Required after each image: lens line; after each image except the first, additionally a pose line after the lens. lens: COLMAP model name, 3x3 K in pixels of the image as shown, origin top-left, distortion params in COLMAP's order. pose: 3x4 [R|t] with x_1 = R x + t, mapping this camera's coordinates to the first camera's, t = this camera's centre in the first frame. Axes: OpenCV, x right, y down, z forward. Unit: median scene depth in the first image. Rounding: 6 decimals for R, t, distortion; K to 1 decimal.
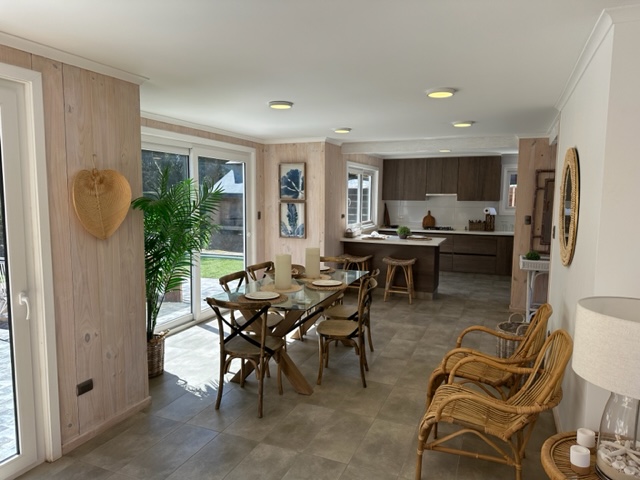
lens RADIAL K [[443.0, 0, 320.0], [0, 443.0, 240.0], [0, 0, 1]] dist [0.031124, -0.033912]
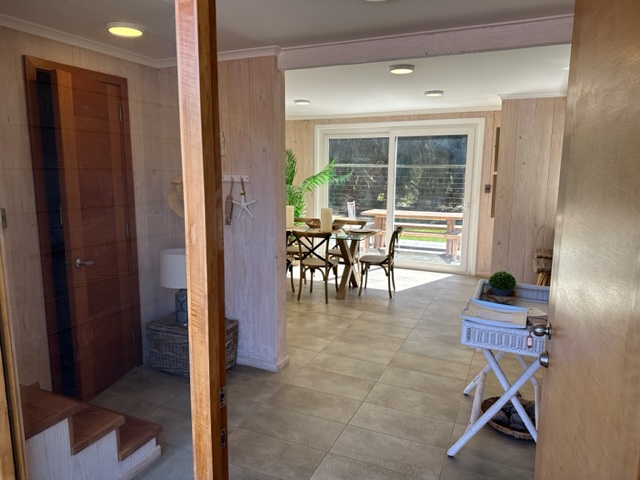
lens RADIAL K [[443.0, 0, 320.0], [0, 443.0, 240.0], [0, 0, 1]] dist [0.031124, -0.033912]
pose [[-0.060789, 0.150618, -0.986721, 1.064358], [-0.100926, 0.982556, 0.156200, -0.074819], [0.993035, 0.109081, -0.044528, 0.883284]]
